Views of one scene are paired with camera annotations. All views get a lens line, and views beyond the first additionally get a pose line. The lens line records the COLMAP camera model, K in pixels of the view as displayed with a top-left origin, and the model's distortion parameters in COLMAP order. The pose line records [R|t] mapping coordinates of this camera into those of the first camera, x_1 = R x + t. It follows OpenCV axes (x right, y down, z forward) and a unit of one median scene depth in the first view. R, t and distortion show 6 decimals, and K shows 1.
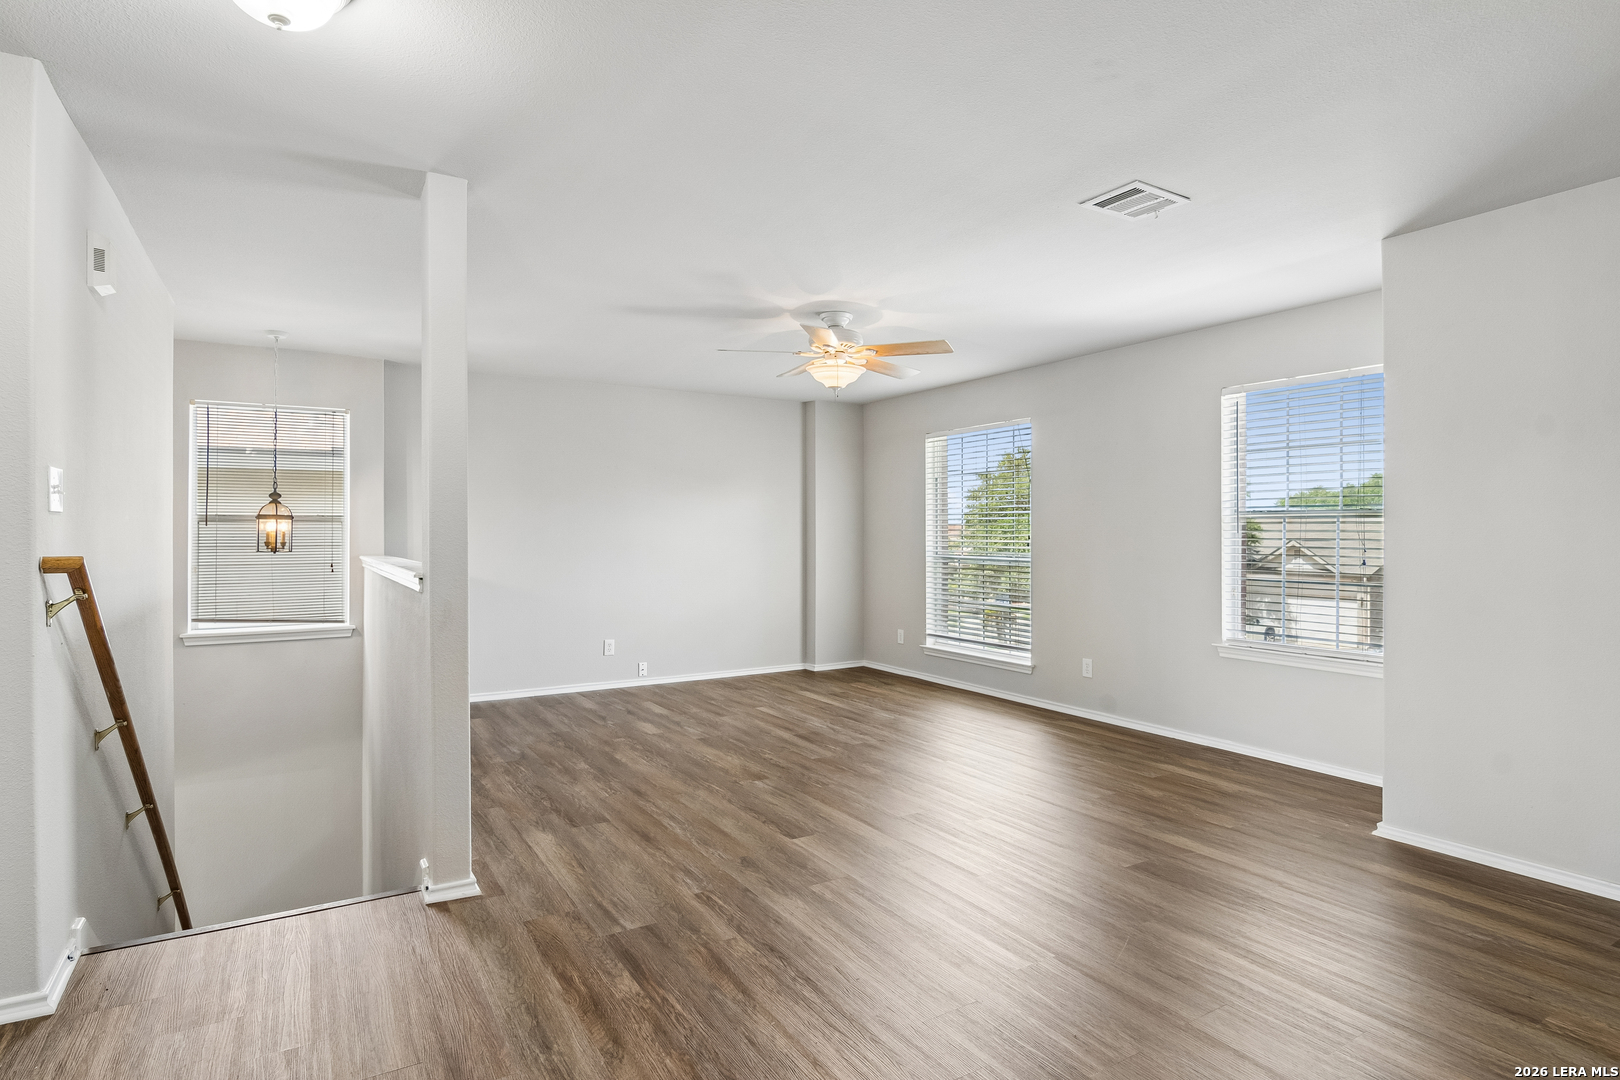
lens RADIAL K [[827.6, 0, 805.2], [0, 827.6, 537.4], [0, 0, 1]] dist [-0.015250, -0.002441]
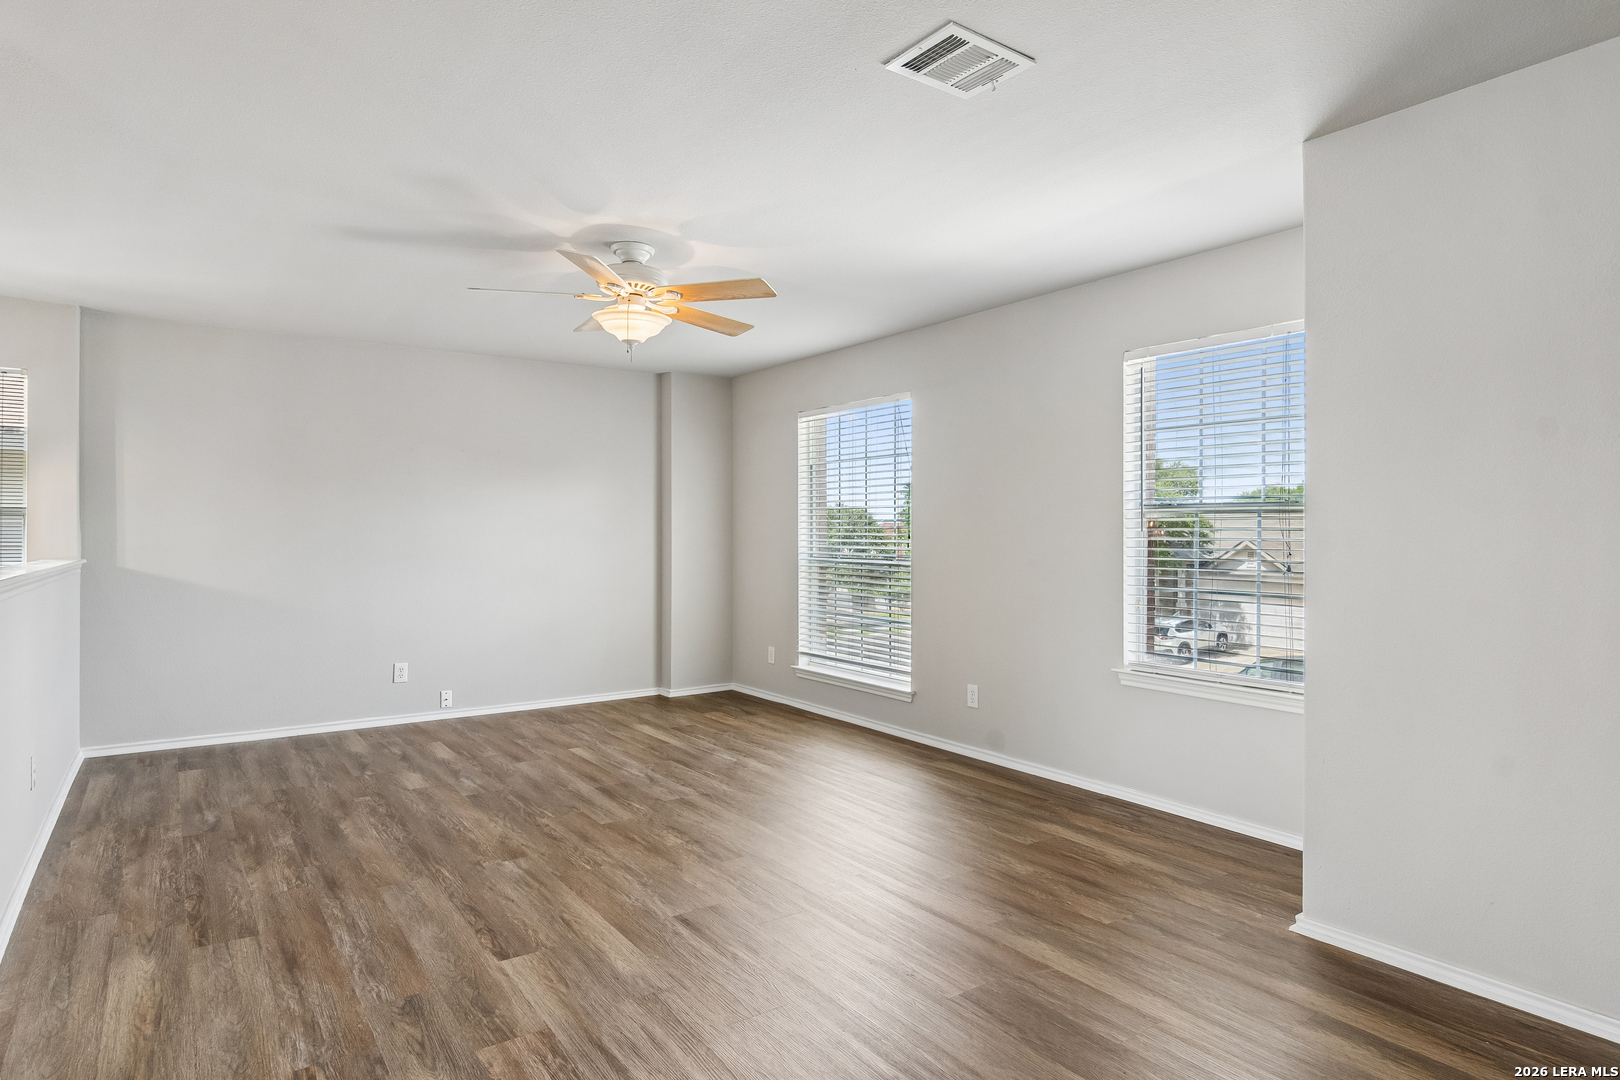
lens RADIAL K [[891.9, 0, 804.9], [0, 891.9, 537.4], [0, 0, 1]] dist [-0.013488, -0.003134]
pose [[0.997559, 0.000730, 0.069821, 0.151676], [-0.000812, 0.999999, 0.001149, -0.000040], [-0.069820, -0.001203, 0.997559, 0.174366]]
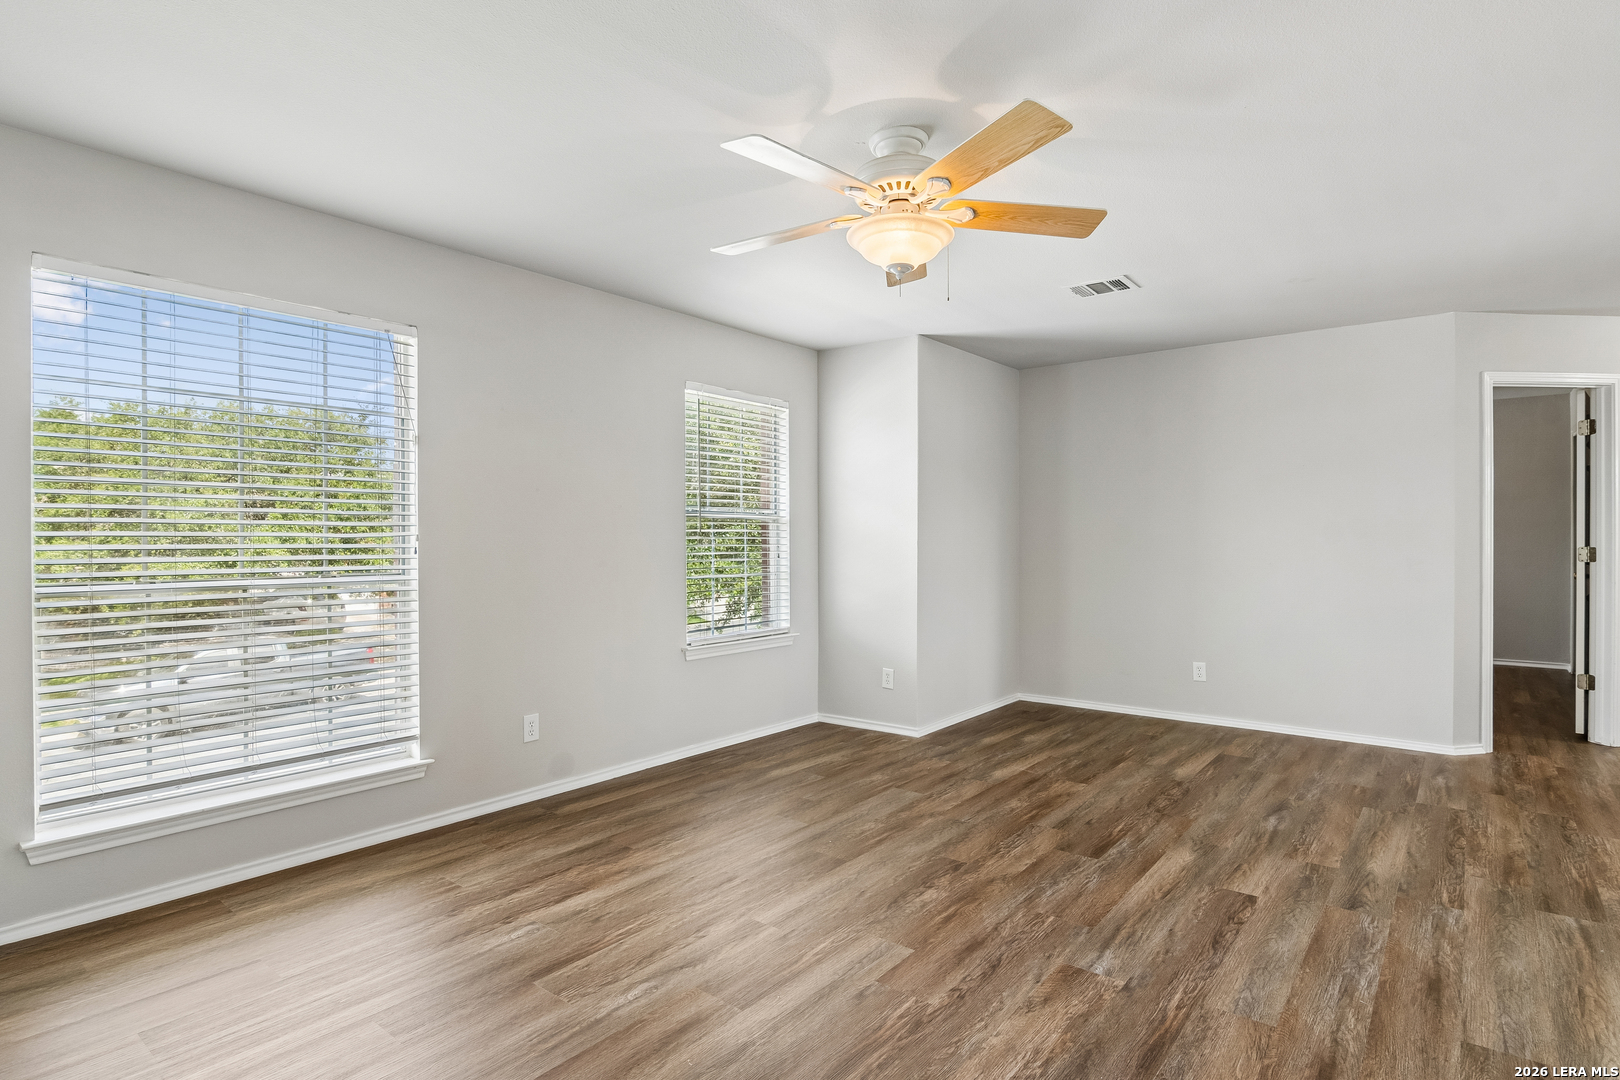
lens RADIAL K [[827.6, 0, 808.8], [0, 827.6, 543.5], [0, 0, 1]] dist [-0.015250, -0.002441]
pose [[-0.332589, -0.010022, 0.943018, -0.510385], [0.006398, 0.999897, 0.012883, -0.004000], [-0.943050, 0.010318, -0.332491, 1.346016]]
